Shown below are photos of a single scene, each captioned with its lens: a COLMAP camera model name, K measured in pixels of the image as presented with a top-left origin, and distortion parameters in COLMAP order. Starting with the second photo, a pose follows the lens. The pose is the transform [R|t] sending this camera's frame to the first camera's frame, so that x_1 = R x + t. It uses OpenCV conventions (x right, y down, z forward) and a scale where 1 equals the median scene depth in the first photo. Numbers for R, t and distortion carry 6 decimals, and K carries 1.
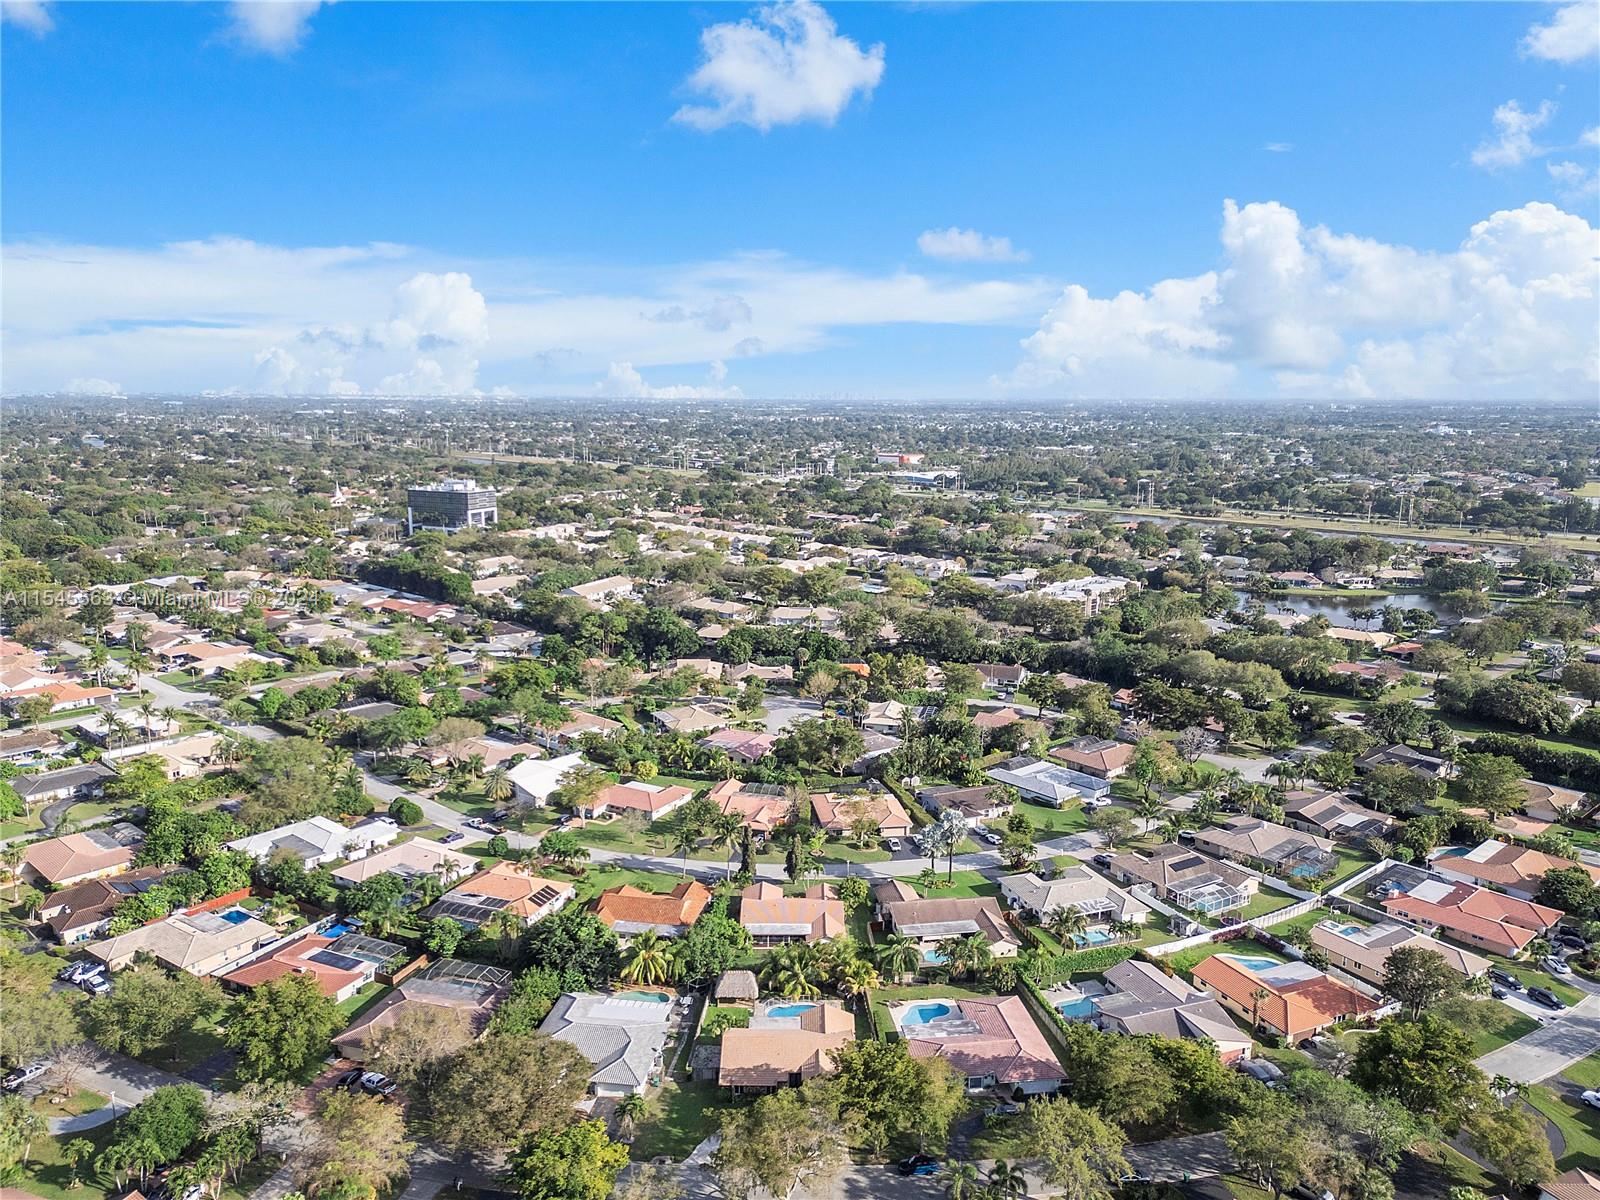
lens RADIAL K [[1118.6, 0, 800.7], [0, 1118.6, 599.0], [0, 0, 1]] dist [0.019360, -0.025435]
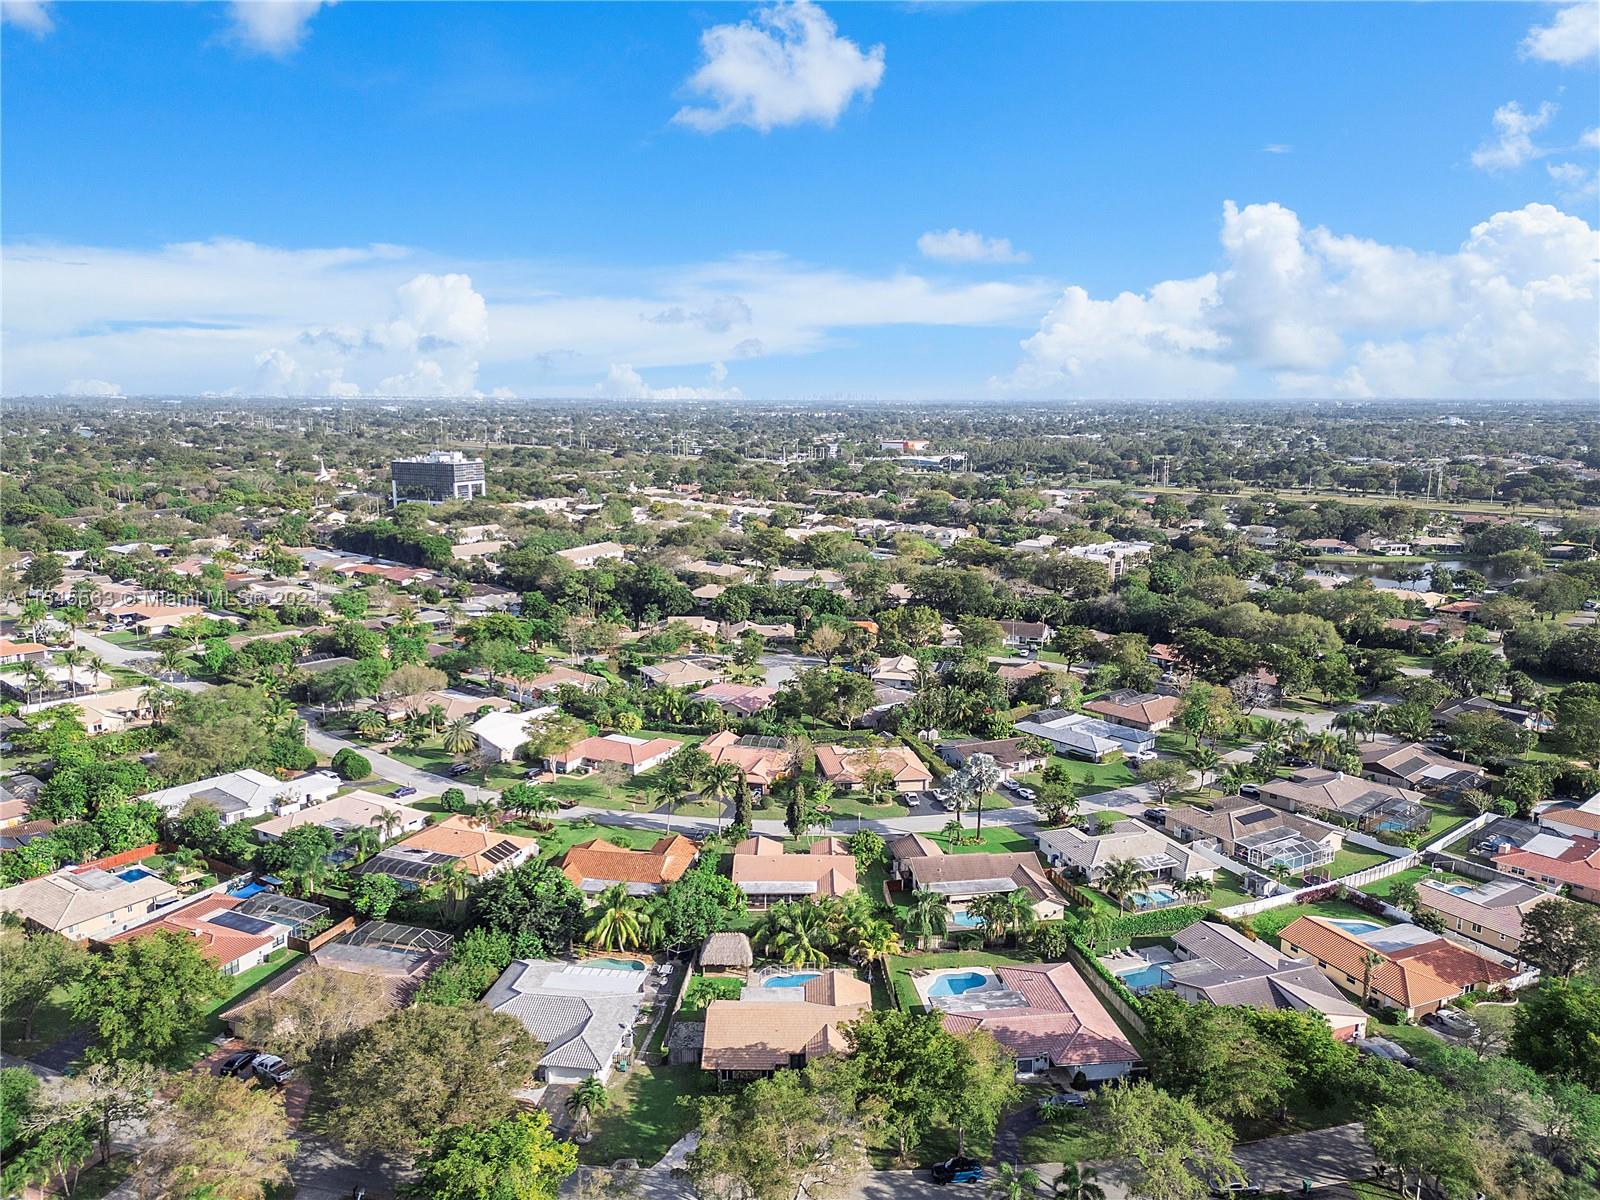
lens RADIAL K [[1118.6, 0, 801.0], [0, 1118.6, 600.3], [0, 0, 1]] dist [0.019360, -0.025435]
pose [[0.999998, -0.001386, -0.001557, -0.000590], [0.001383, 0.999998, -0.001728, 0.064434], [0.001559, 0.001726, 0.999997, 0.129155]]
